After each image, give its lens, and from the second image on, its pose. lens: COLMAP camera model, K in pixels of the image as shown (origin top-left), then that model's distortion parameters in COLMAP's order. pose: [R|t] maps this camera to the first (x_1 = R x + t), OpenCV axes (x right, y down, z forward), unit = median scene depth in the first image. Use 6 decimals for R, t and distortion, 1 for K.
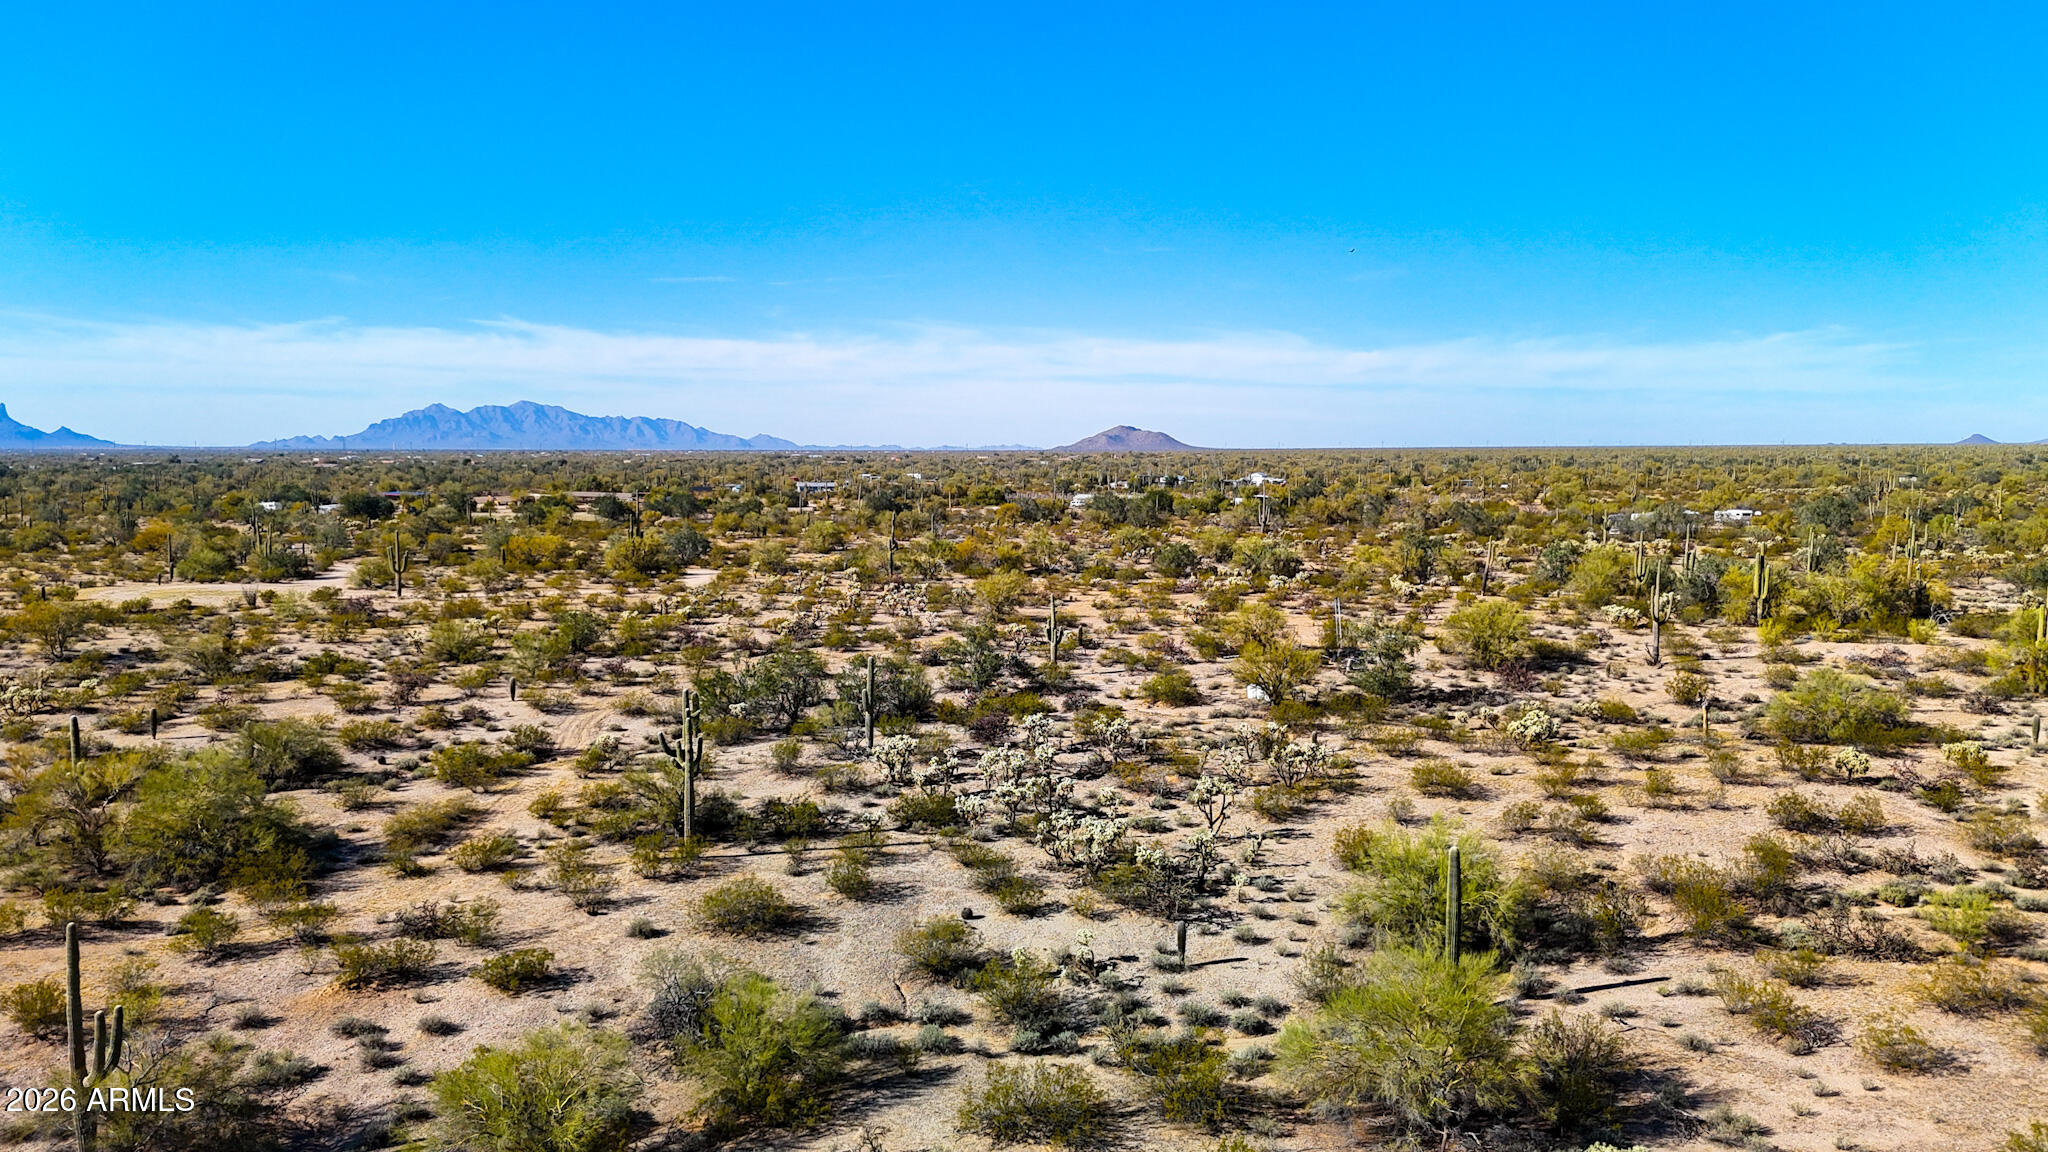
lens RADIAL K [[1556.6, 0, 1023.9], [0, 1556.6, 571.6], [0, 0, 1]] dist [0.055648, -0.046579]
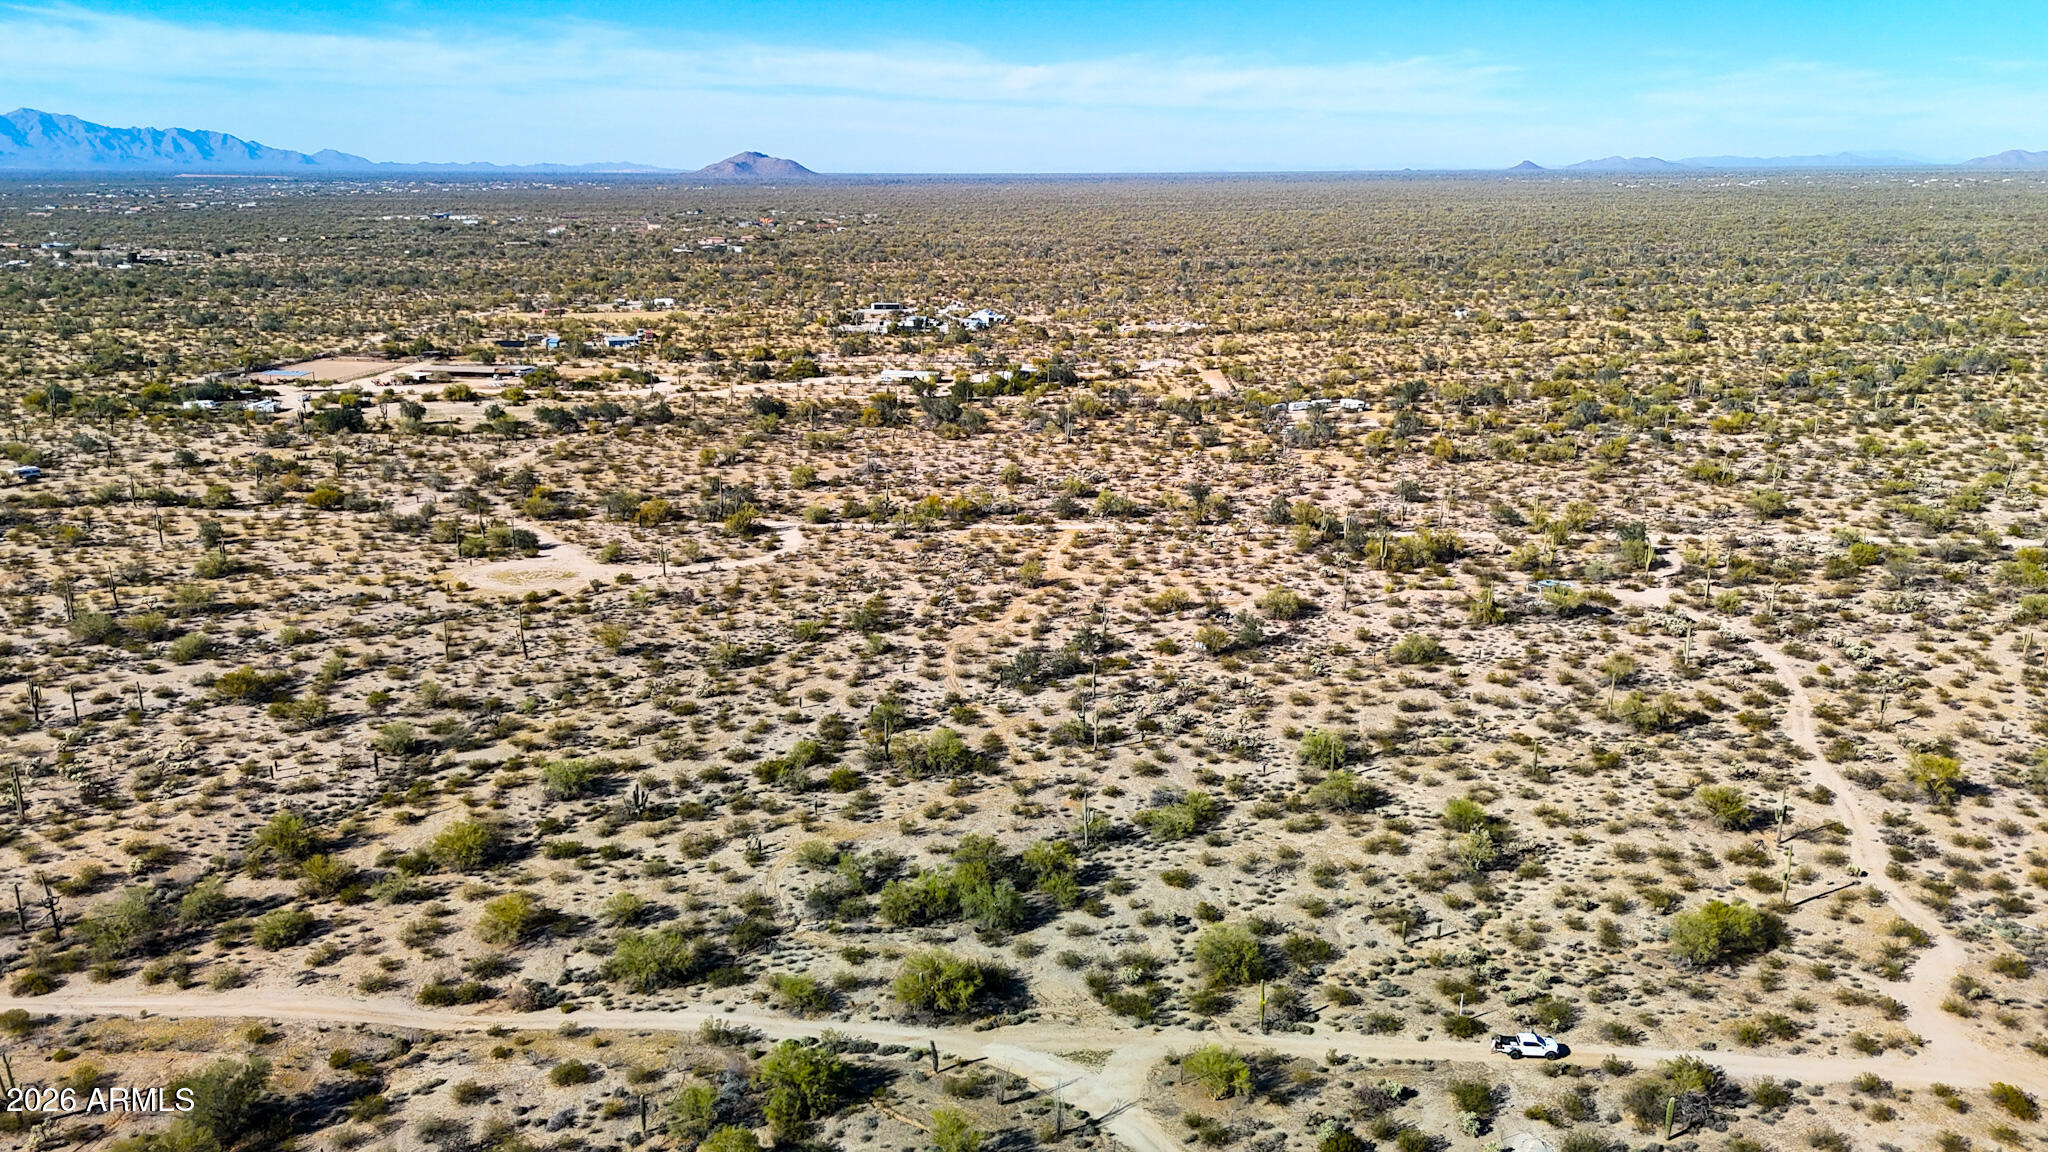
lens RADIAL K [[1556.6, 0, 1004.8], [0, 1556.6, 581.5], [0, 0, 1]] dist [0.055648, -0.046579]
pose [[0.974027, -0.069310, 0.215562, -1.015363], [0.028780, 0.982175, 0.185755, -0.733183], [-0.224594, -0.174727, 0.958659, -1.903356]]
